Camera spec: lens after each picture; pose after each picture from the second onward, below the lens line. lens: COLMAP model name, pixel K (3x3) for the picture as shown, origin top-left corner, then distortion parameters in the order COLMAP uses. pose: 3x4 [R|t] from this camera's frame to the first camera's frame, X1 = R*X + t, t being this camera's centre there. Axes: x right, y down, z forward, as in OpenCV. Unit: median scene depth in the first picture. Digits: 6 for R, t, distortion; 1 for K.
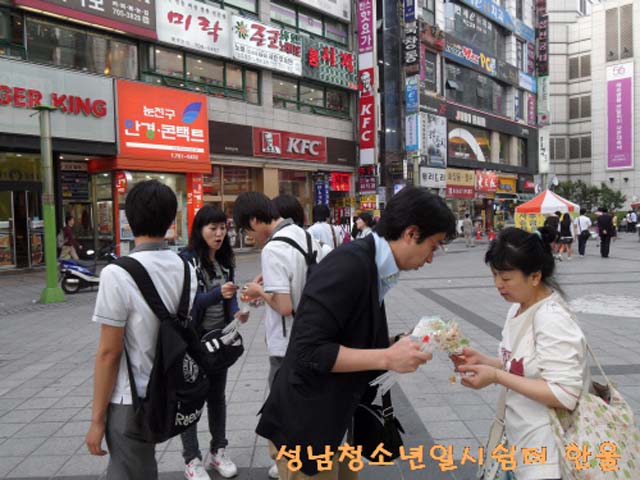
lens RADIAL K [[529.4, 0, 320.8], [0, 529.4, 241.6], [0, 0, 1]] dist [-0.015690, -0.003142]
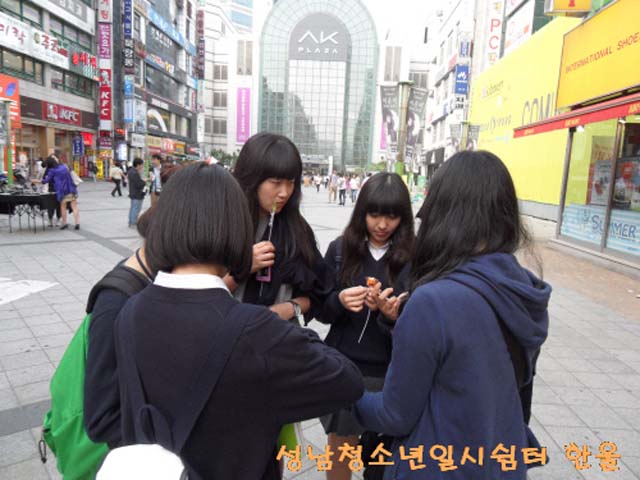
lens RADIAL K [[452.7, 0, 320.3], [0, 452.7, 239.7], [0, 0, 1]] dist [-0.005031, -0.001128]
pose [[0.769939, -0.031722, 0.637329, -0.266238], [-0.035946, 0.995022, 0.092951, 0.031741], [-0.637105, -0.094476, 0.764965, -0.448676]]
